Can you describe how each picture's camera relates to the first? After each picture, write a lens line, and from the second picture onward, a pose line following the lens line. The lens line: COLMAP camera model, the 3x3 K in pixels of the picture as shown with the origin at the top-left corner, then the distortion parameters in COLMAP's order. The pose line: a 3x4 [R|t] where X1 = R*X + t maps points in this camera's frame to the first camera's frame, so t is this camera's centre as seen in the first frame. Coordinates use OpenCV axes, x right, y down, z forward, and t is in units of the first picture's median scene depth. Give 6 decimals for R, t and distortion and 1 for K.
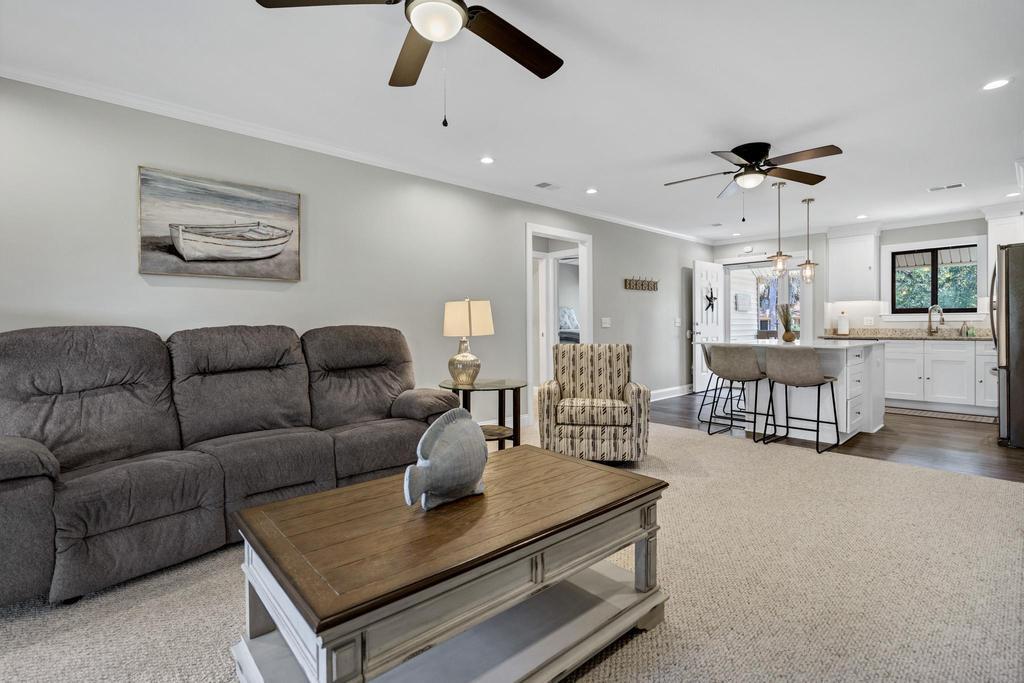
lens RADIAL K [[470.0, 0, 521.9], [0, 470.0, 327.1], [0, 0, 1]] dist [0.014558, 0.001690]
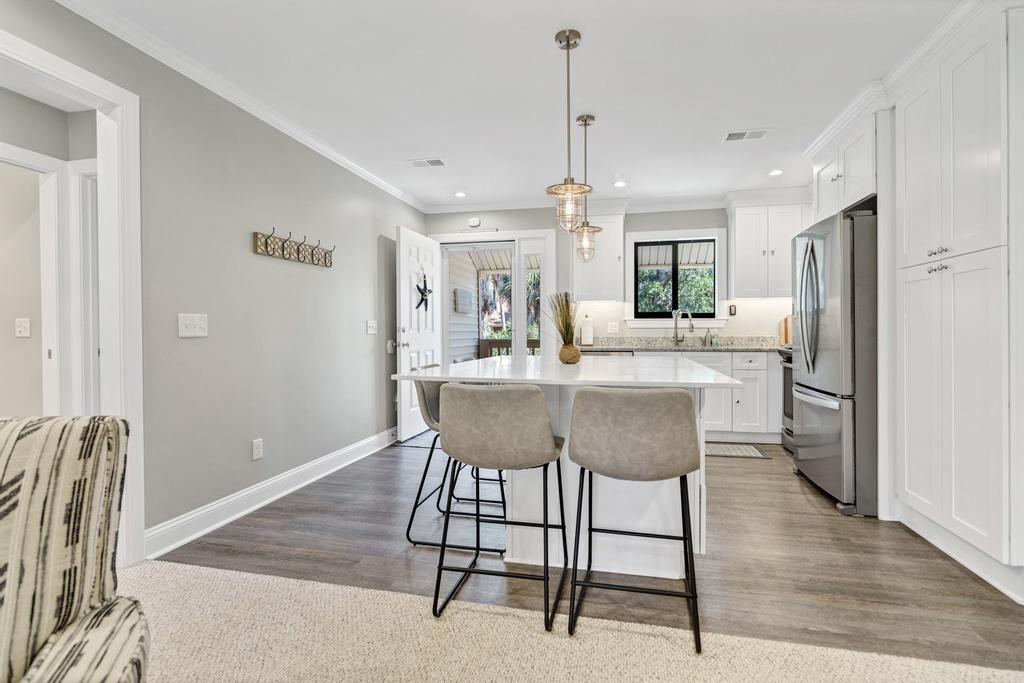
lens RADIAL K [[470.0, 0, 516.6], [0, 470.0, 337.6], [0, 0, 1]] dist [0.014558, 0.001690]
pose [[0.828697, -0.003815, 0.559684, 0.173216], [-0.000410, 0.999972, 0.007424, -0.001789], [-0.559697, -0.006382, 0.828673, 0.469807]]
